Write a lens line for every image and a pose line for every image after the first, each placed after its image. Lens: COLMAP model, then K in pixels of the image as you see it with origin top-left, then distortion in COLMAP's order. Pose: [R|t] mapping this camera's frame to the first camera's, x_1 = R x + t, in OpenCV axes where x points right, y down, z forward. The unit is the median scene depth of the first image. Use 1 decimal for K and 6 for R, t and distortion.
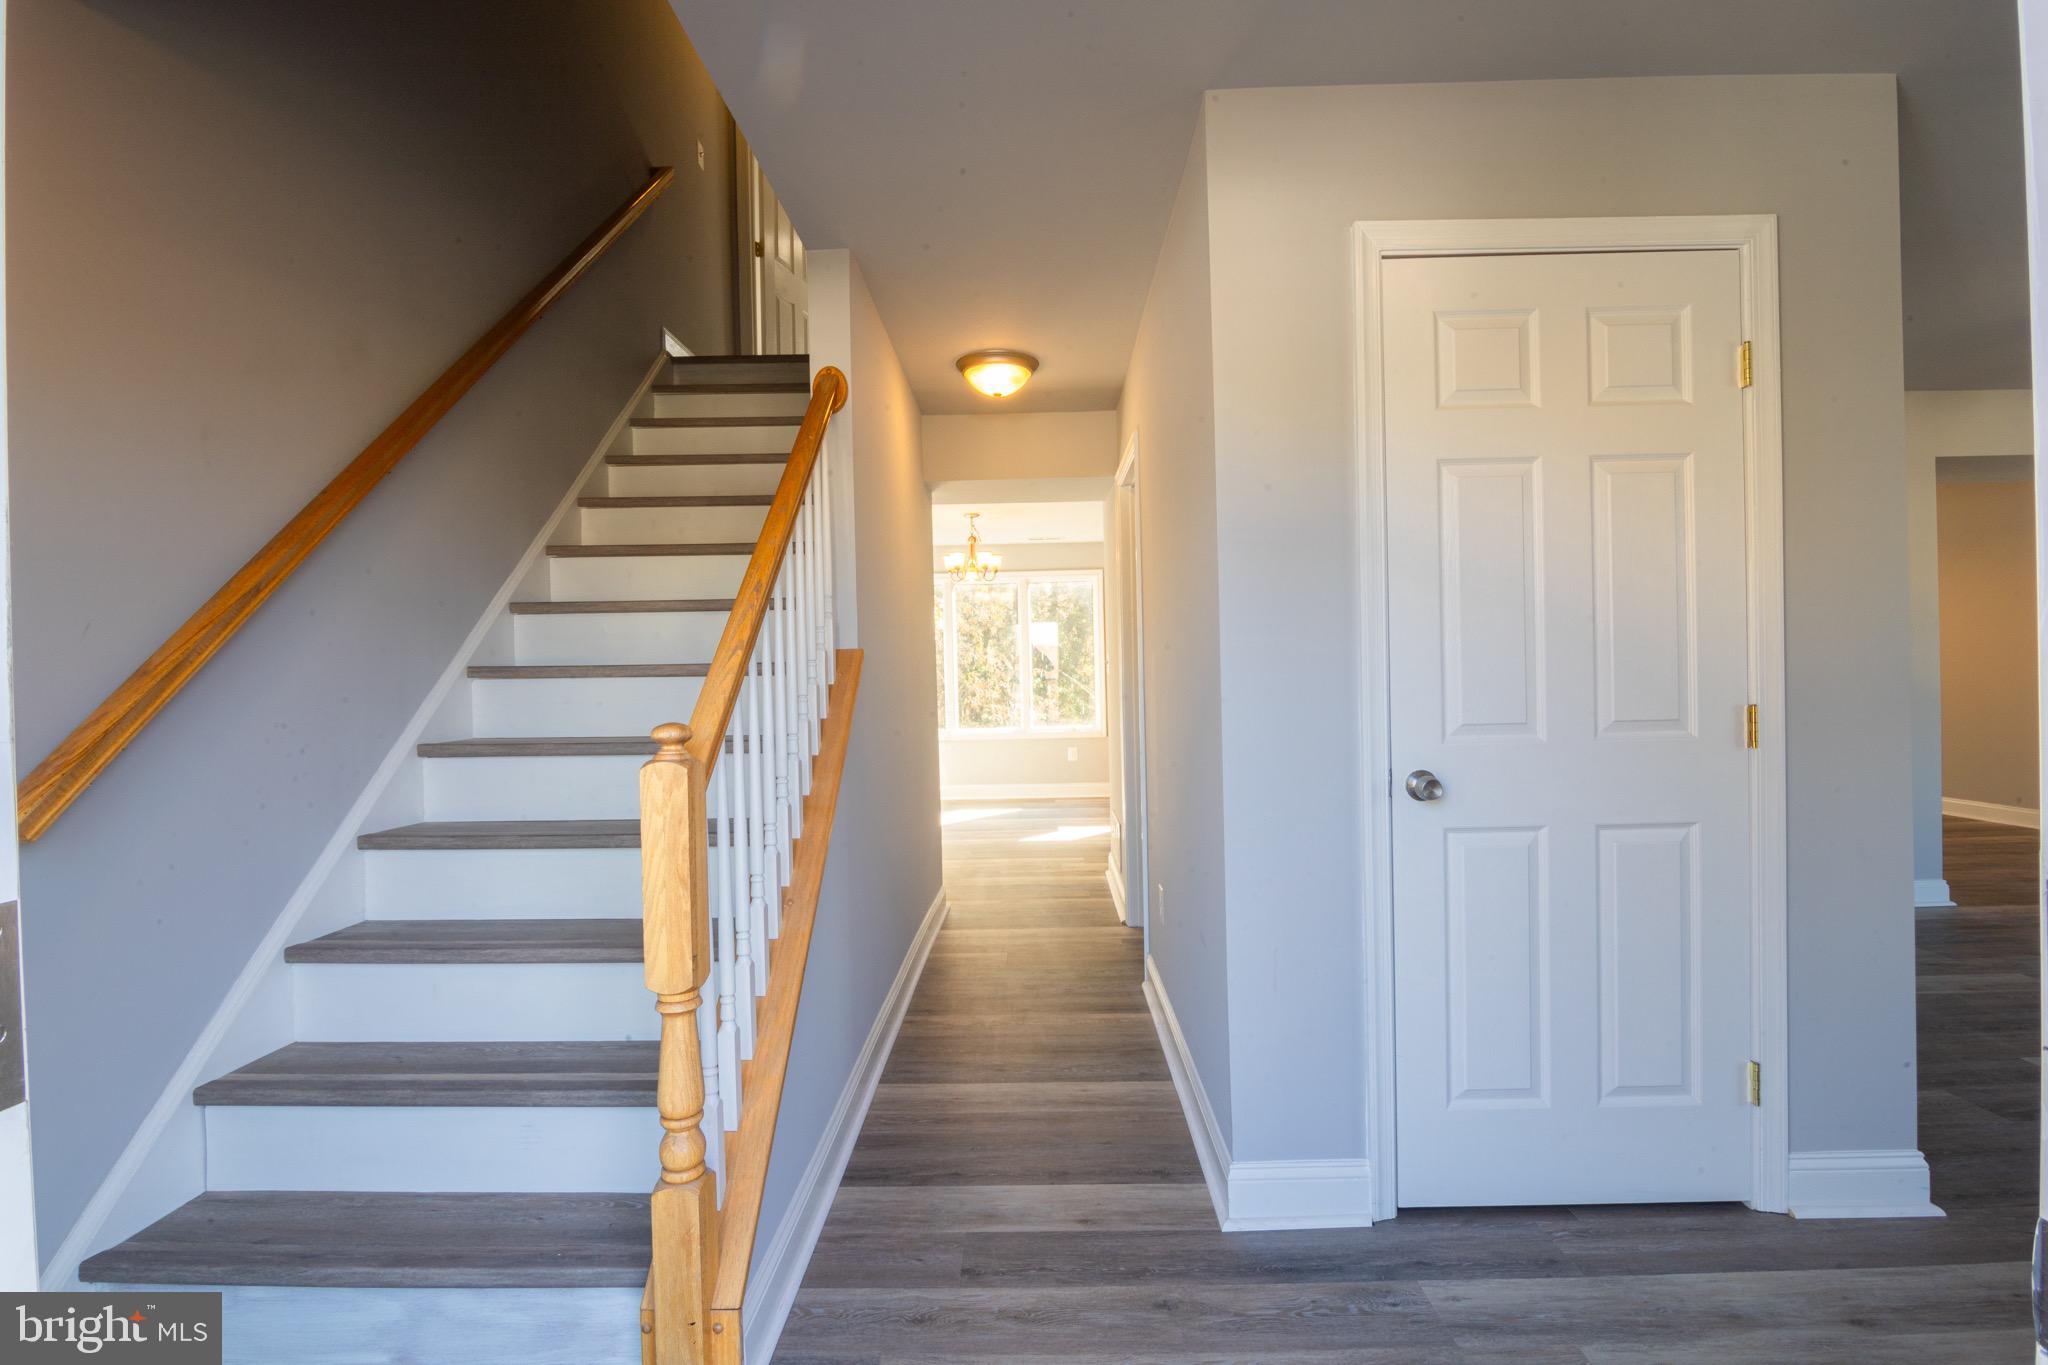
lens RADIAL K [[914.5, 0, 1029.2], [0, 914.5, 682.3], [0, 0, 1]] dist [-0.009870, -0.002145]
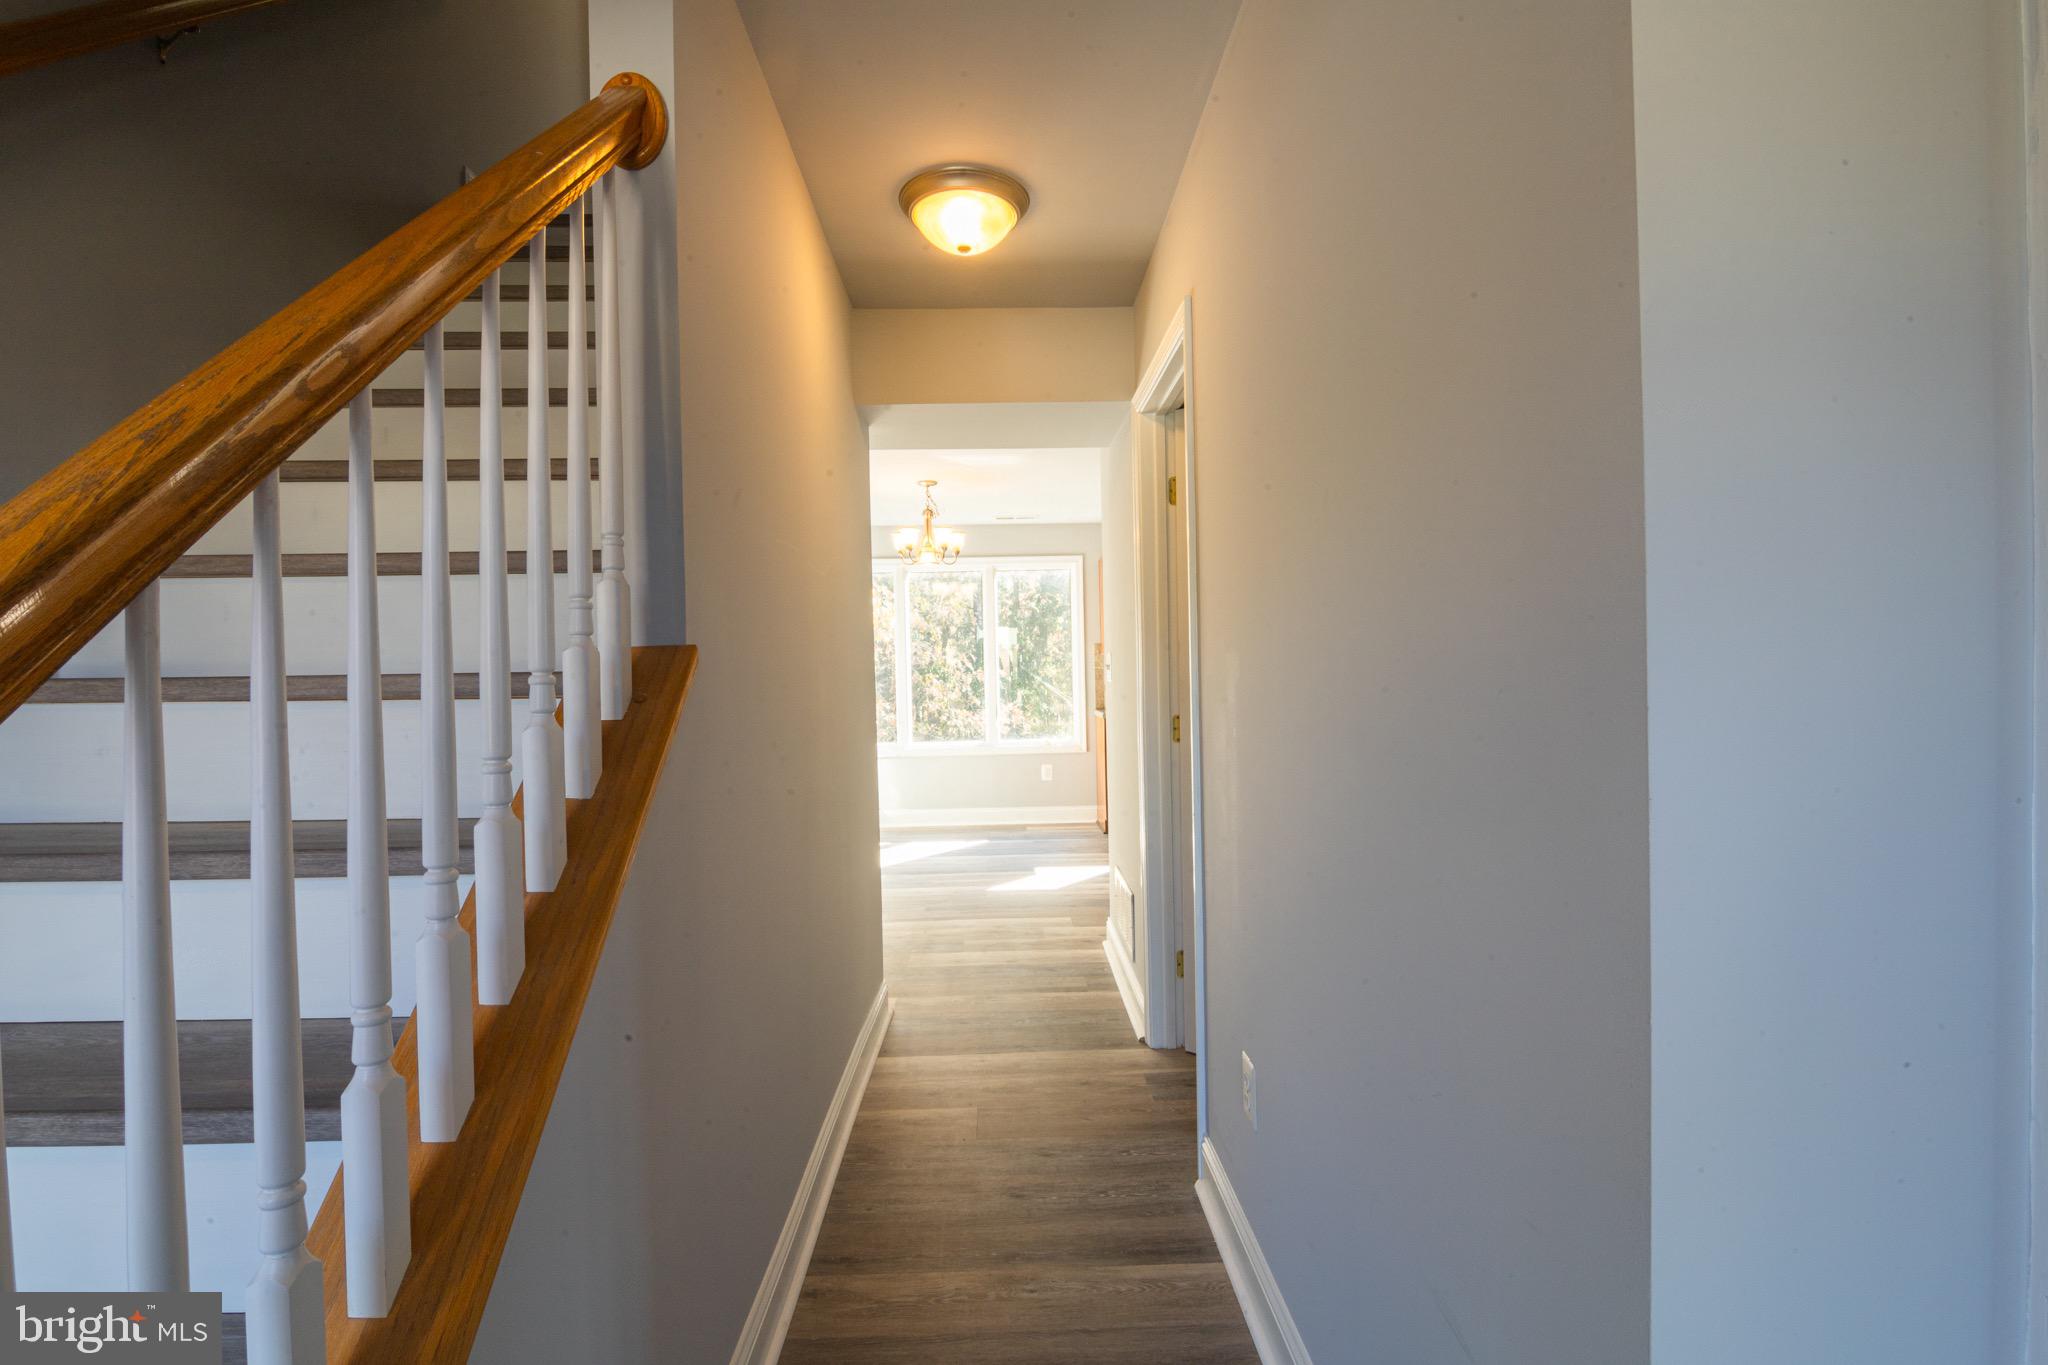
lens RADIAL K [[914.5, 0, 1016.3], [0, 914.5, 683.6], [0, 0, 1]] dist [-0.009870, -0.002145]
pose [[0.999518, 0.002018, 0.030992, -0.014922], [-0.002080, 0.999996, 0.001971, -0.011042], [-0.030988, -0.002034, 0.999518, 0.304244]]
